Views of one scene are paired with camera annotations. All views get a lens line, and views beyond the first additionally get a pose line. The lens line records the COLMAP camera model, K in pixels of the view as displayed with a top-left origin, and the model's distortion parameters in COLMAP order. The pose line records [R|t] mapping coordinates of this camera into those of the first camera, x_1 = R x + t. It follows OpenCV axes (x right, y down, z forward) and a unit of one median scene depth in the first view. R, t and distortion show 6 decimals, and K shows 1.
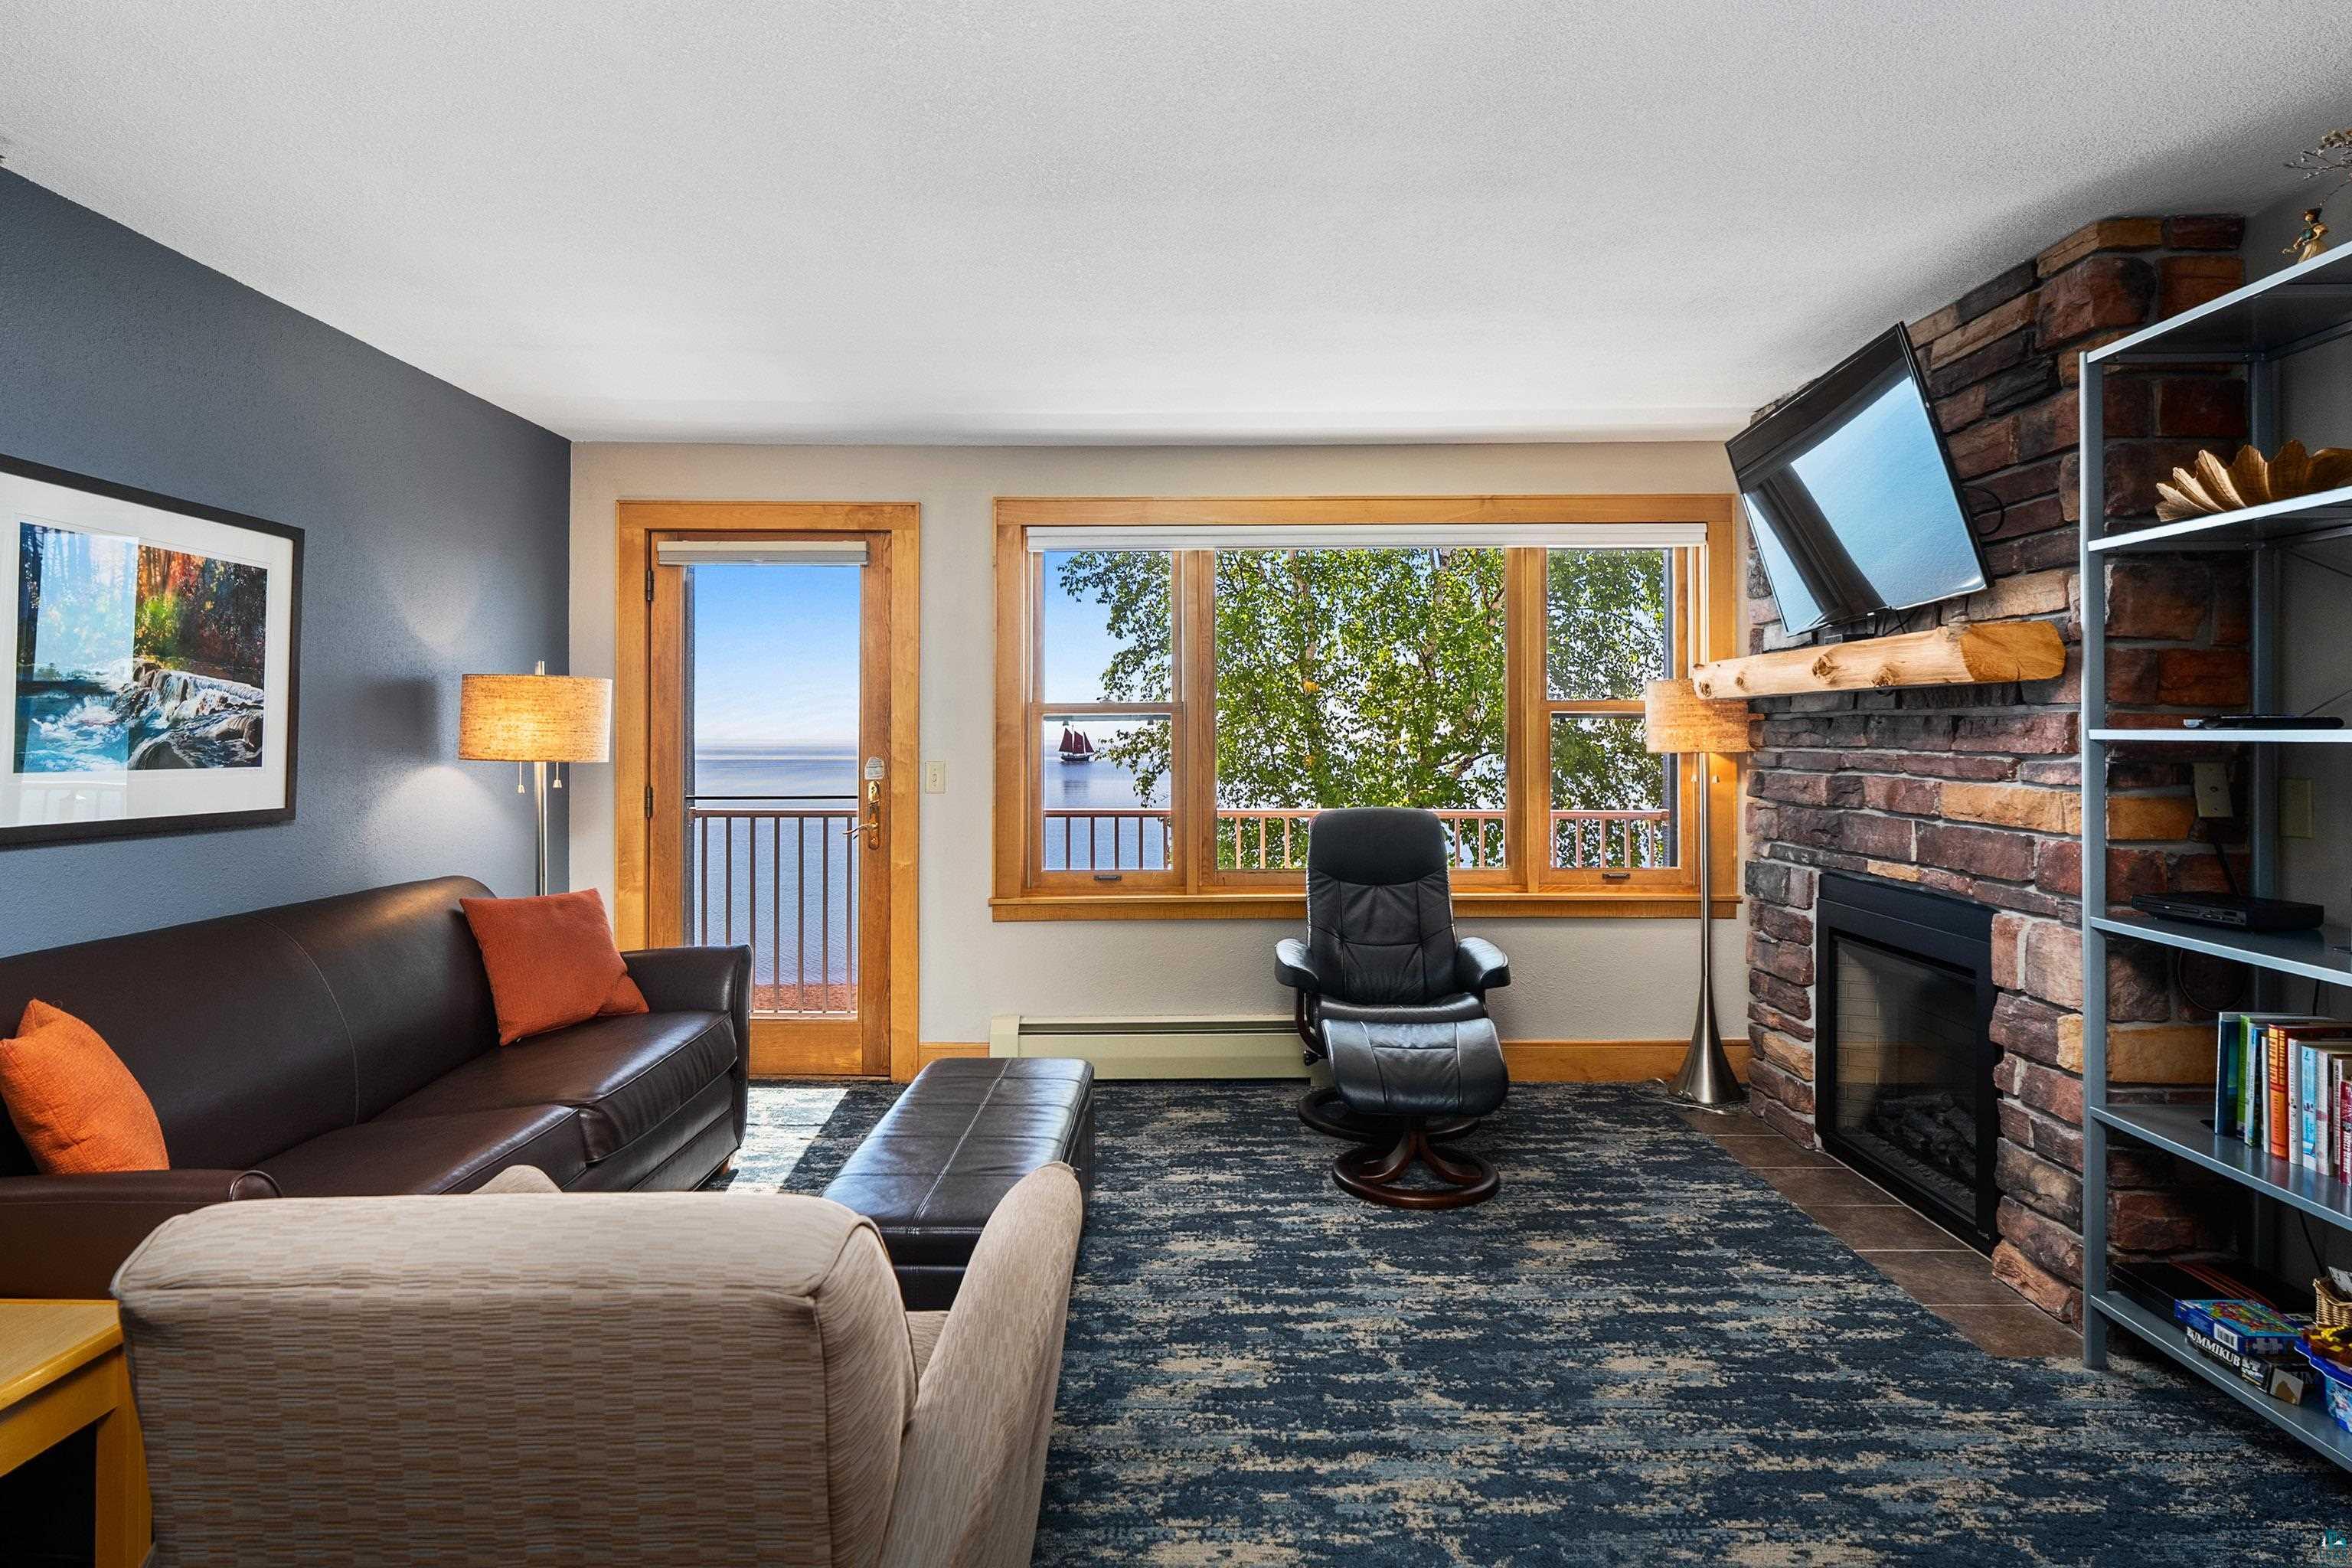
lens RADIAL K [[1299.1, 0, 1170.1], [0, 1299.1, 742.0], [0, 0, 1]] dist [-0.013488, -0.000005]
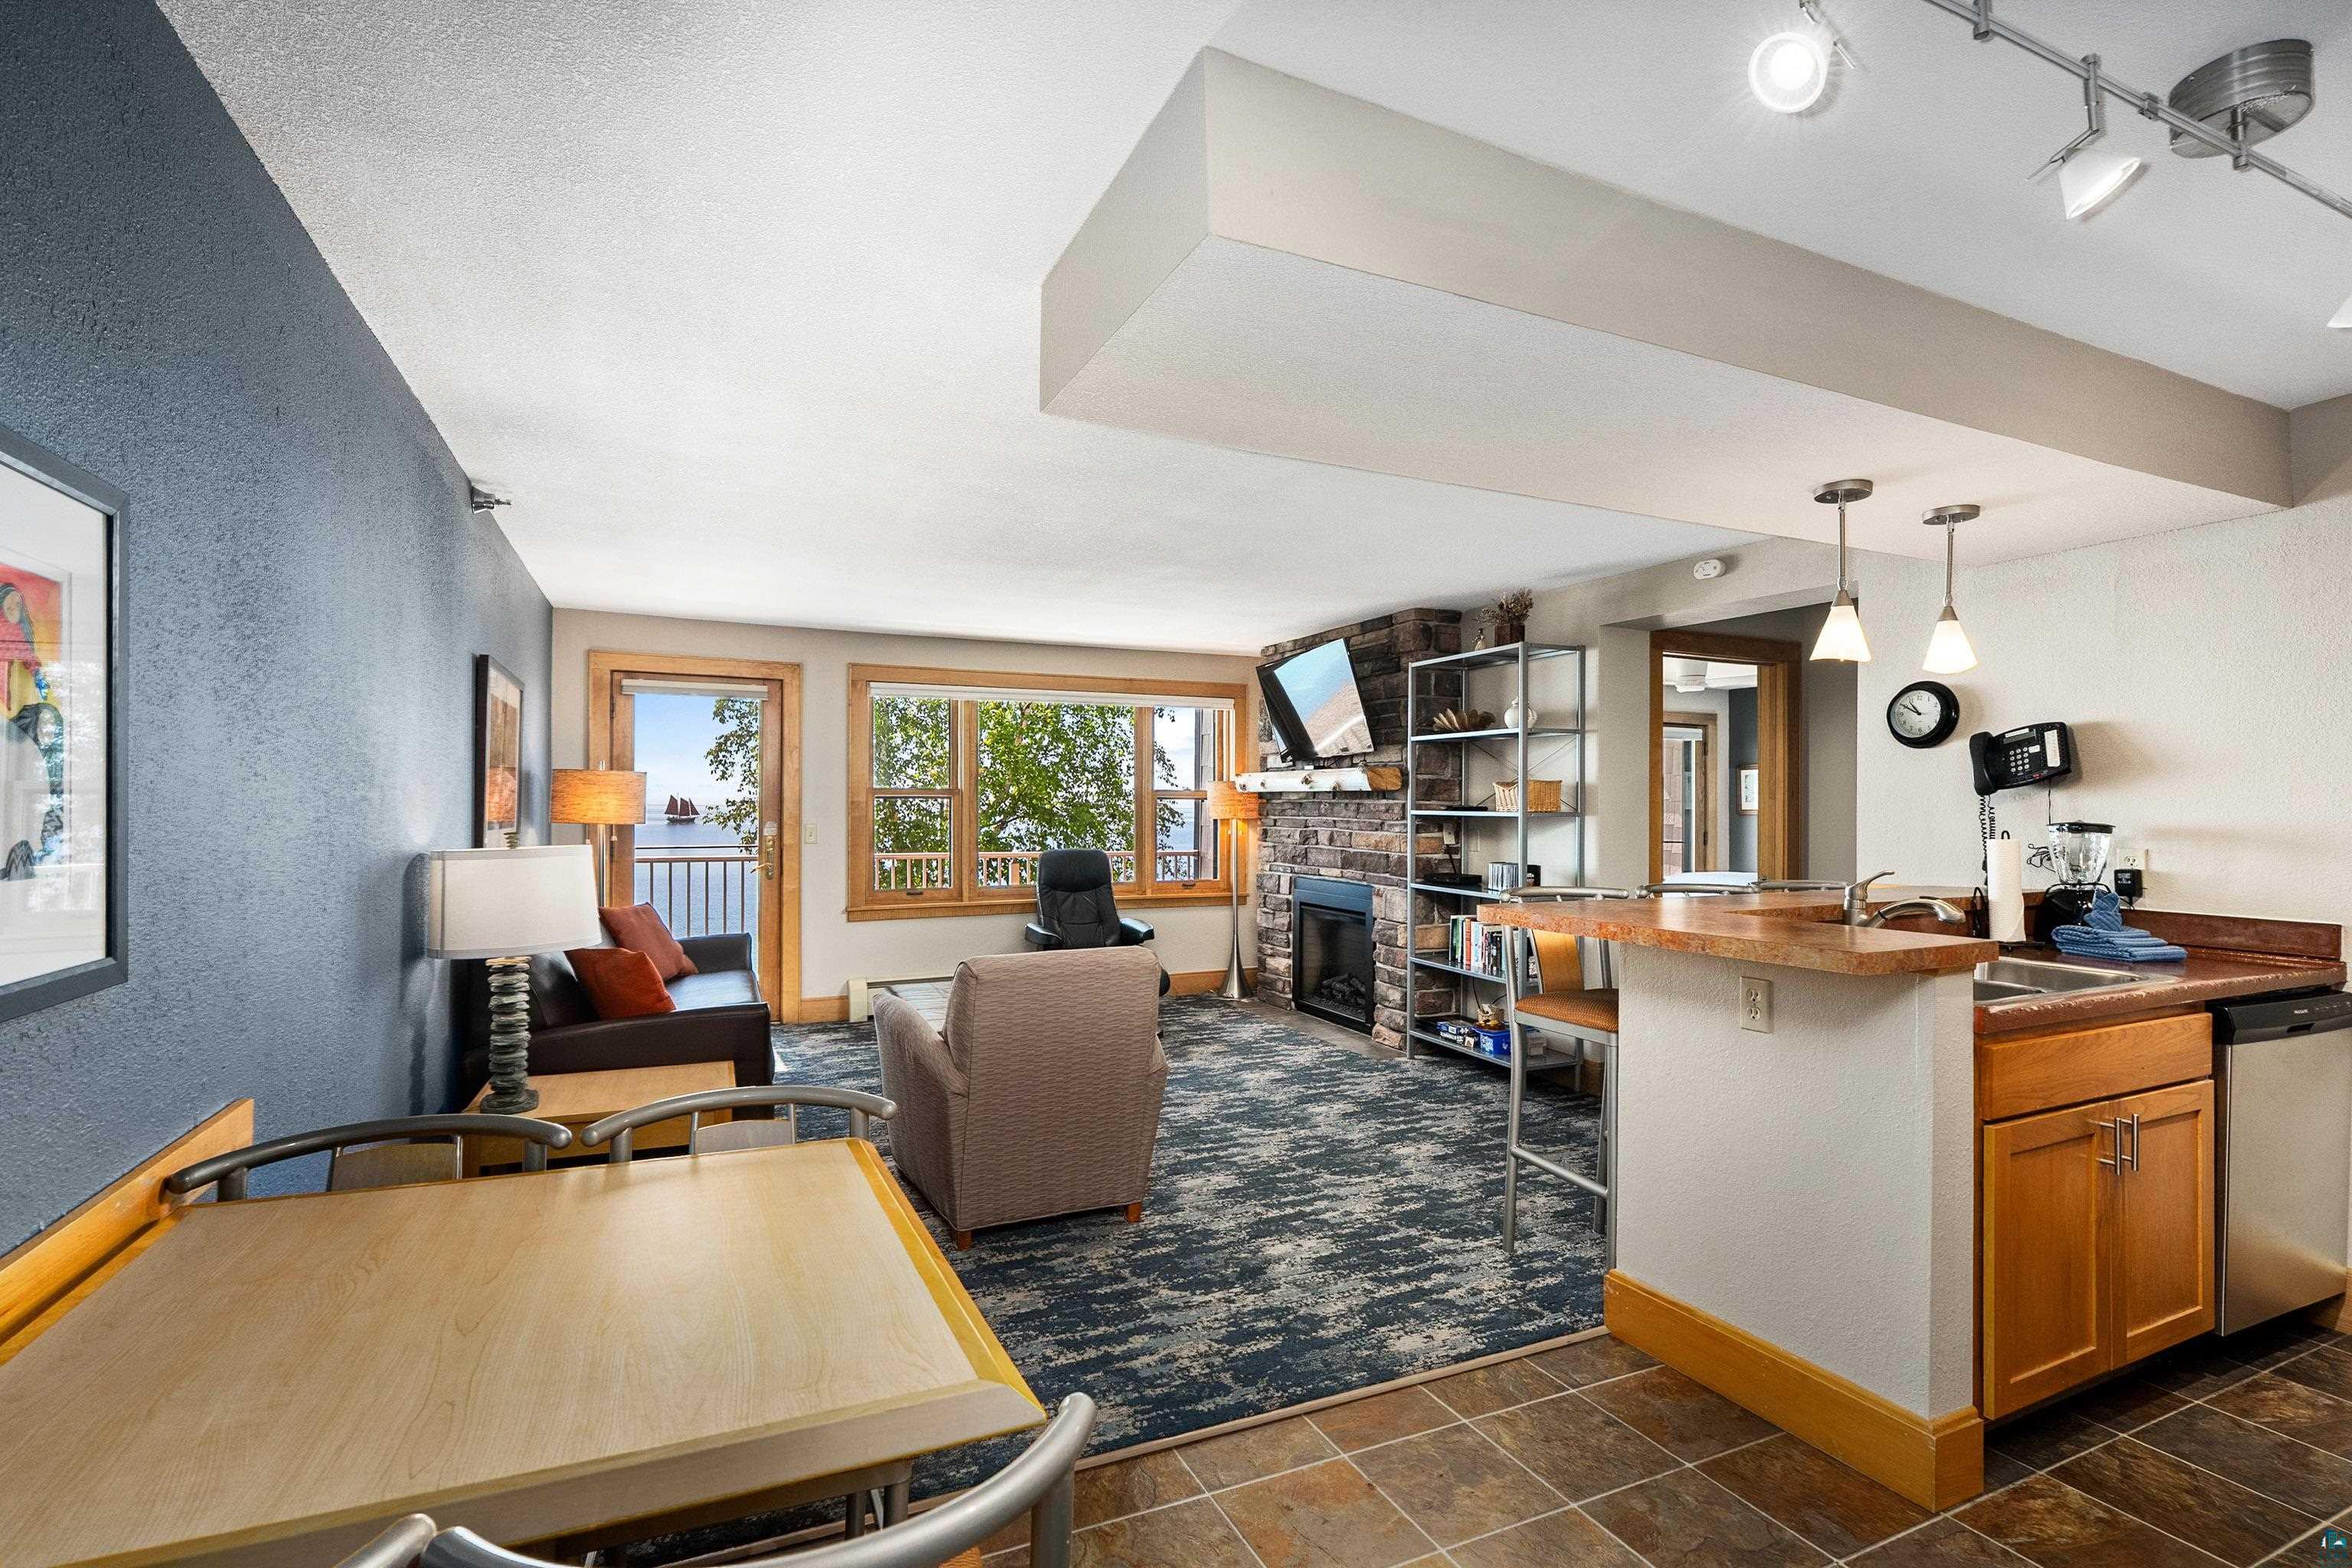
lens RADIAL K [[1079.9, 0, 1178.2], [0, 1079.9, 821.4], [0, 0, 1]] dist [-0.006965, 0.007324]
pose [[0.906709, -0.001864, 0.421753, -0.479100], [-0.003400, 0.999925, 0.011729, -0.008240], [-0.421743, -0.012069, 0.906635, -0.590129]]
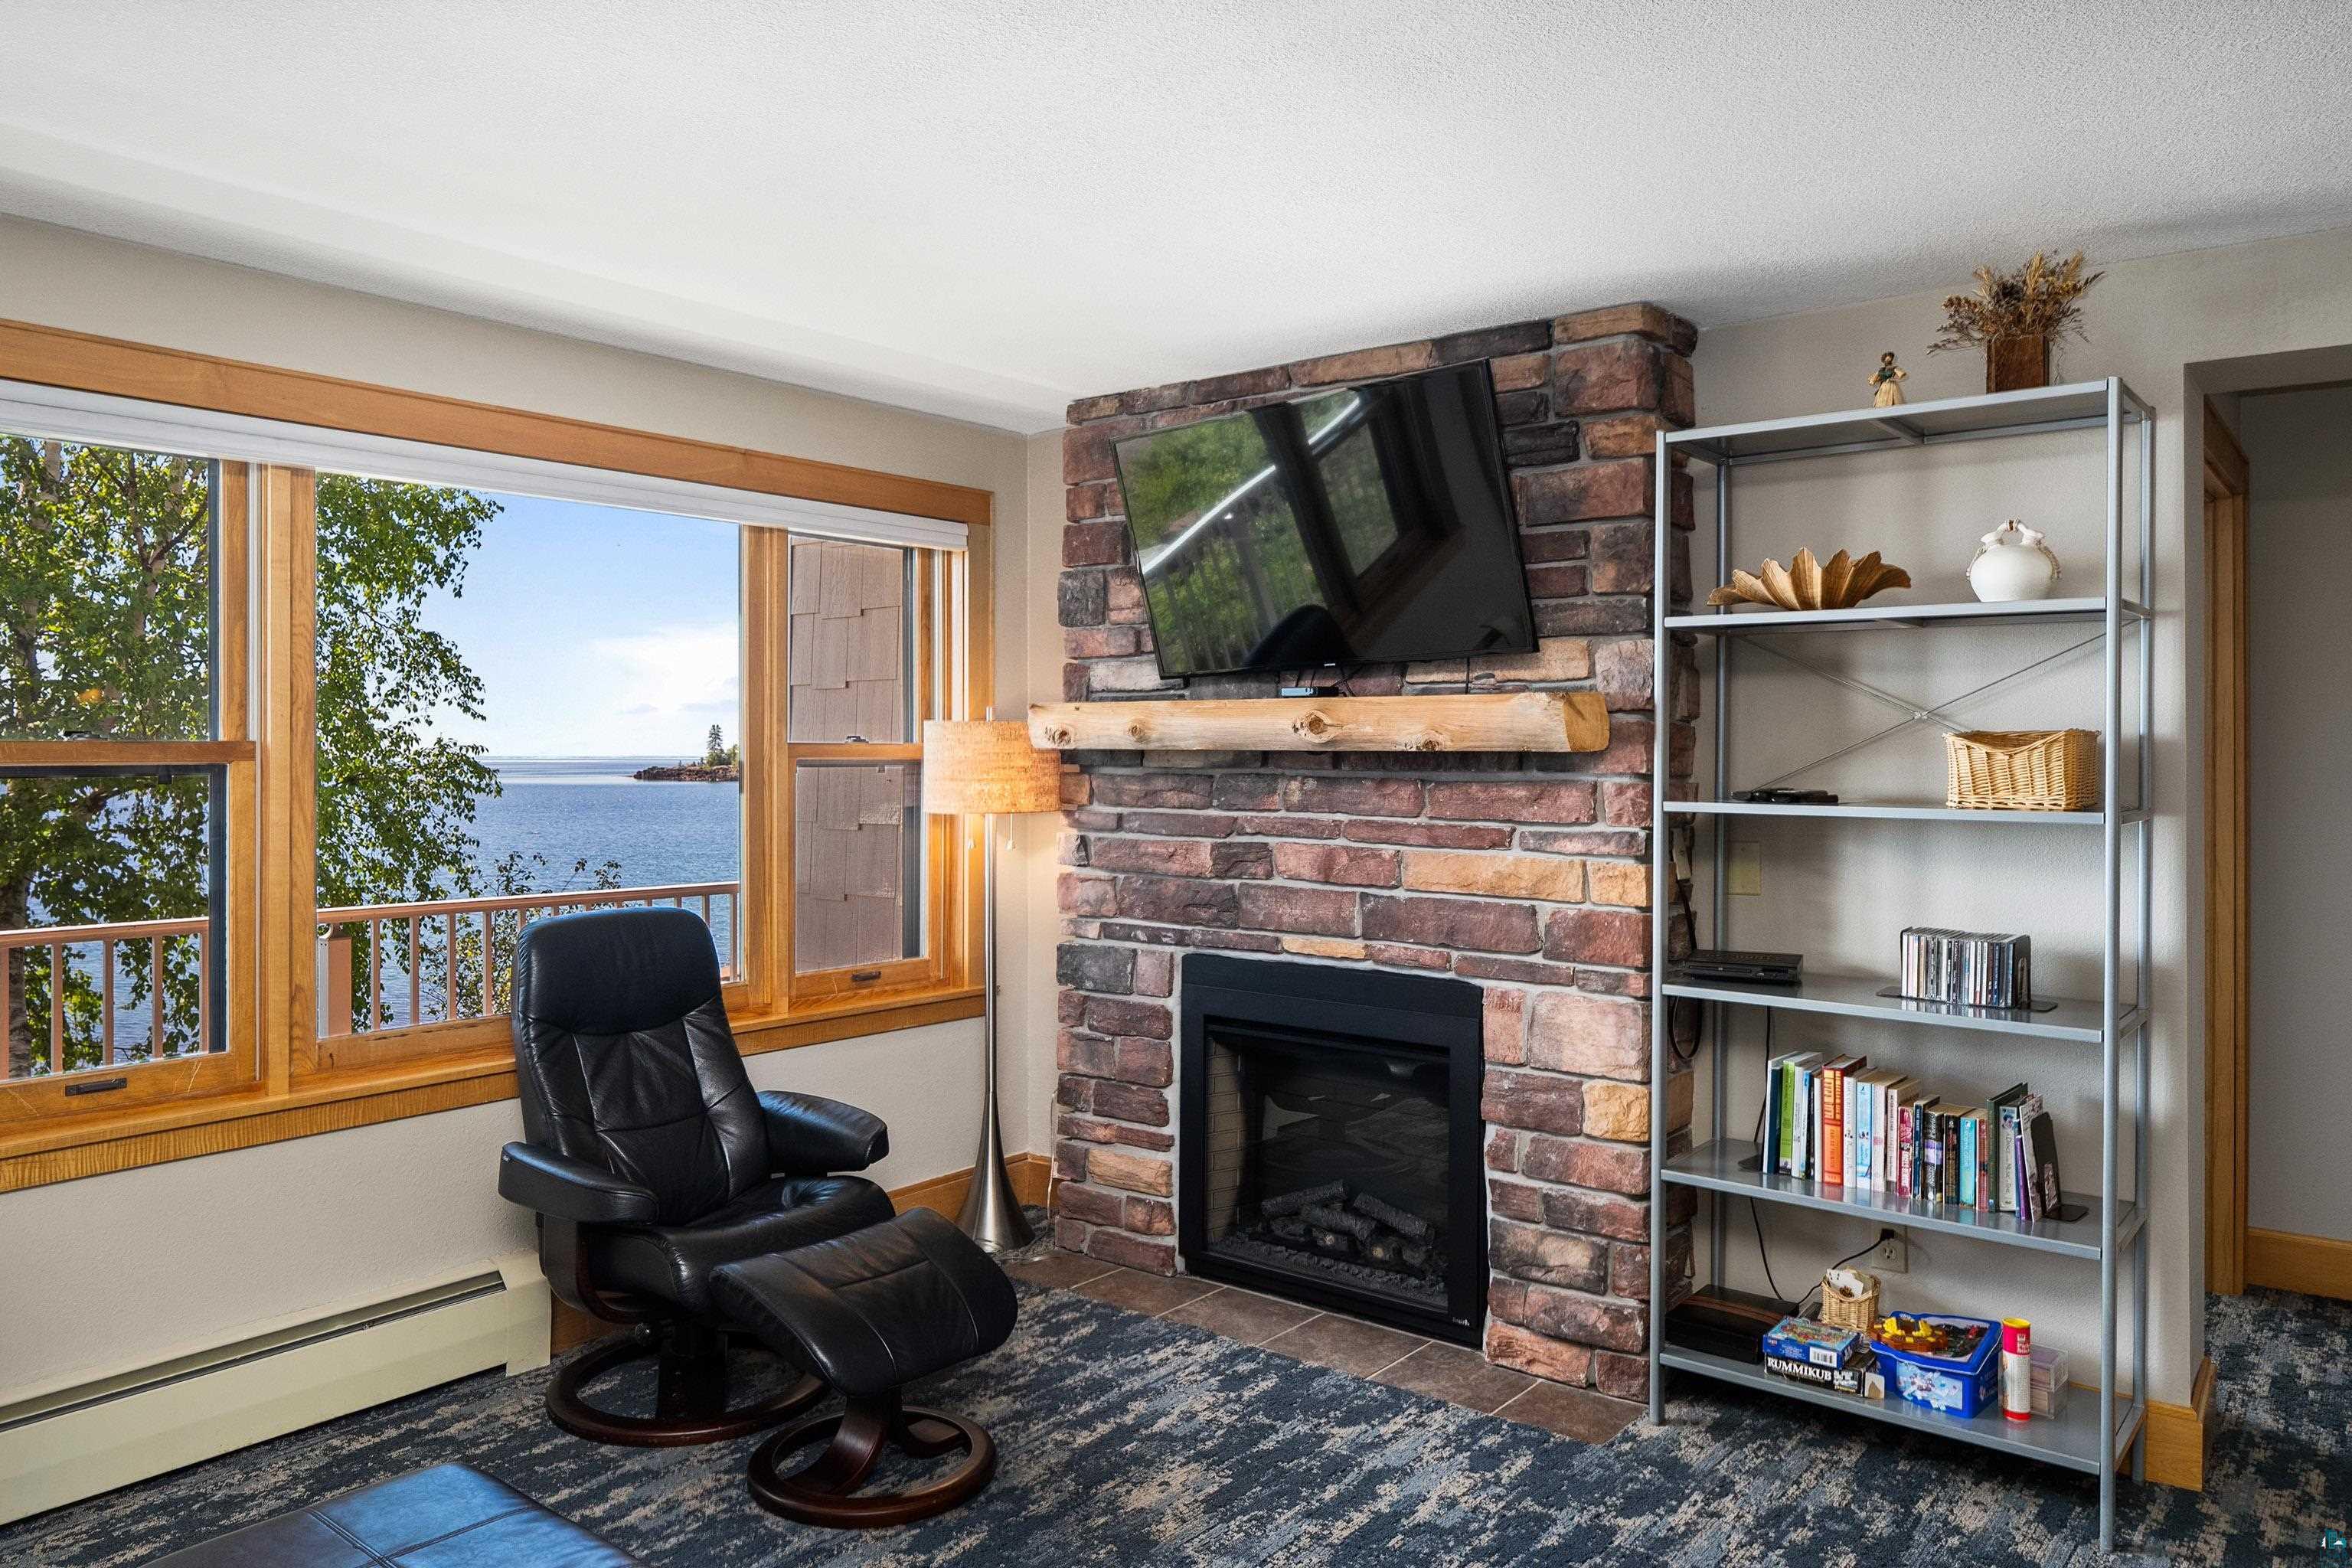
lens RADIAL K [[1612.8, 0, 1187.6], [0, 1612.8, 770.8], [0, 0, 1]] dist [-0.002647, -0.007035]
pose [[0.611067, -0.005404, 0.791560, -0.414130], [-0.000033, 0.999977, 0.006853, -0.033404], [-0.791579, -0.004214, 0.611053, 0.407021]]
